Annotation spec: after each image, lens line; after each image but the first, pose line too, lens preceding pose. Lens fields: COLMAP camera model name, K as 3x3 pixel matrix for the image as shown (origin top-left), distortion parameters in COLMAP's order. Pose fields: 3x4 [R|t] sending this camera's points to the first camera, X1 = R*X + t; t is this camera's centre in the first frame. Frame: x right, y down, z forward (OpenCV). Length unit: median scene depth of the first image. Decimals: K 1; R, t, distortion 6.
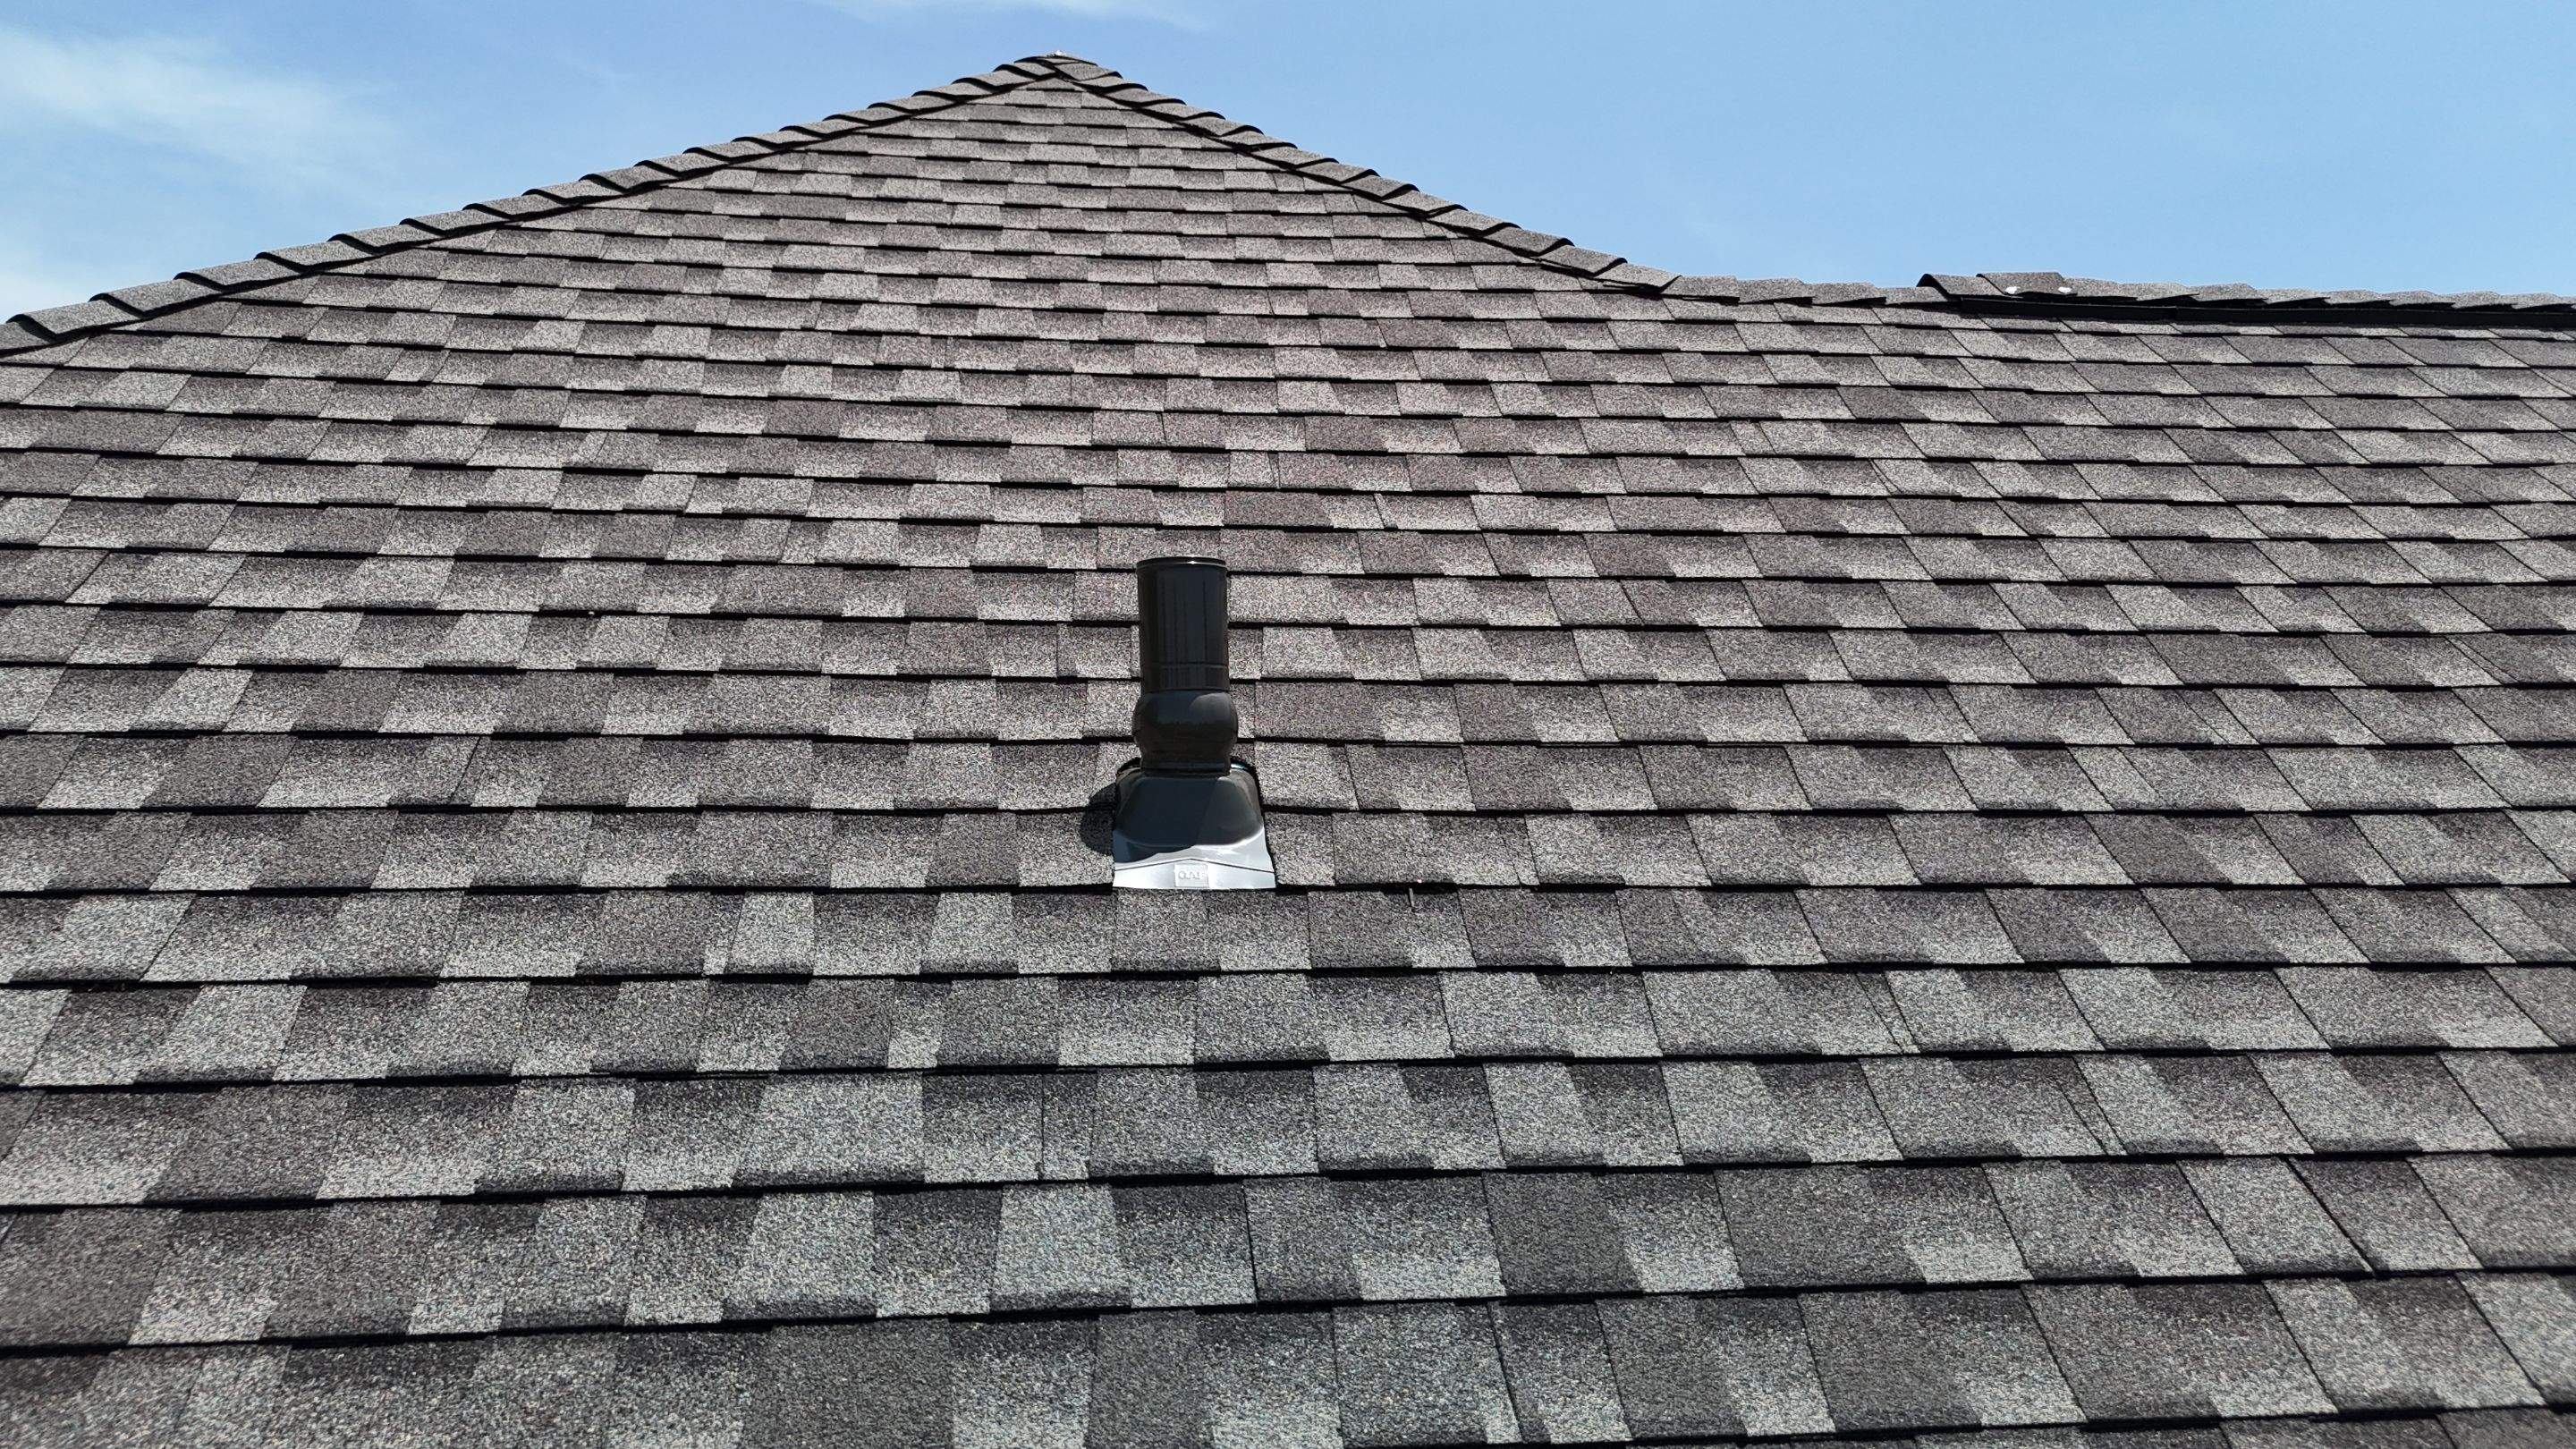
lens RADIAL K [[1913.2, 0, 1288.0], [0, 1913.2, 724.7], [0, 0, 1]] dist [0.010511, -0.000514]
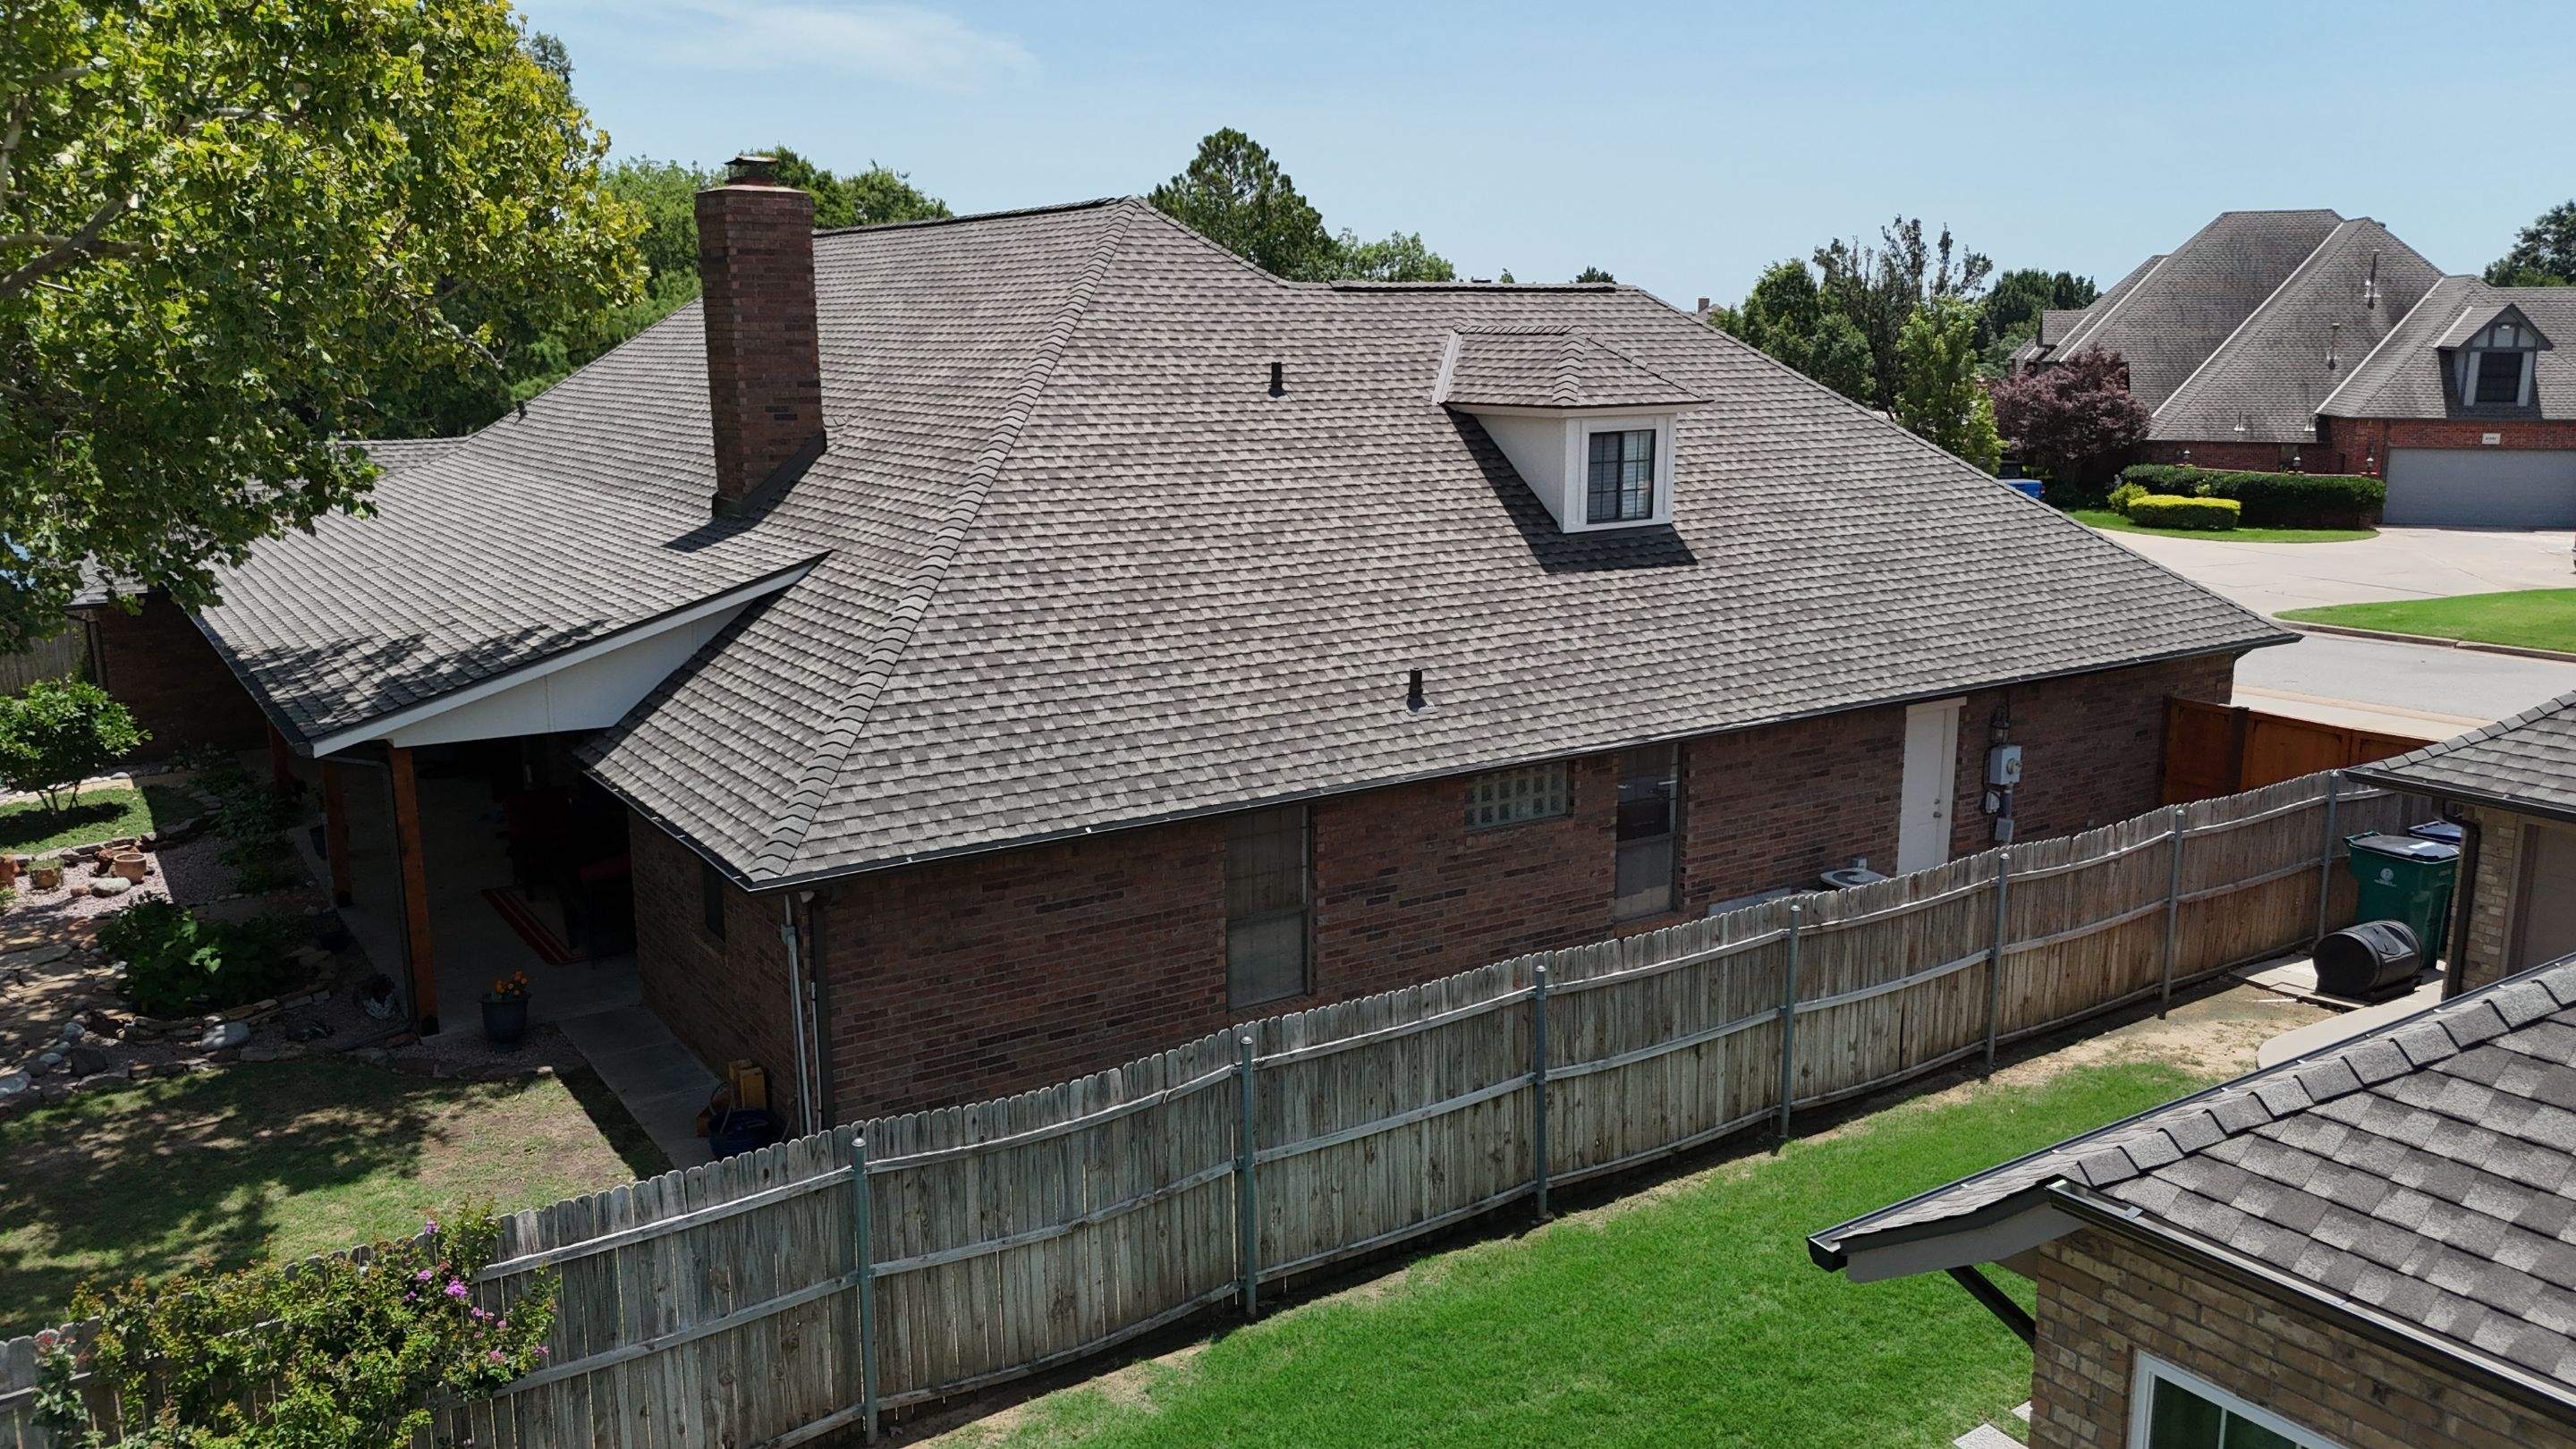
lens RADIAL K [[1913.2, 0, 1288.8], [0, 1913.2, 726.7], [0, 0, 1]] dist [0.010511, -0.000514]
pose [[0.893100, -0.097648, 0.439133, -3.998226], [-0.023814, 0.964527, 0.262909, -0.782447], [-0.449228, -0.245262, 0.859093, -6.913663]]
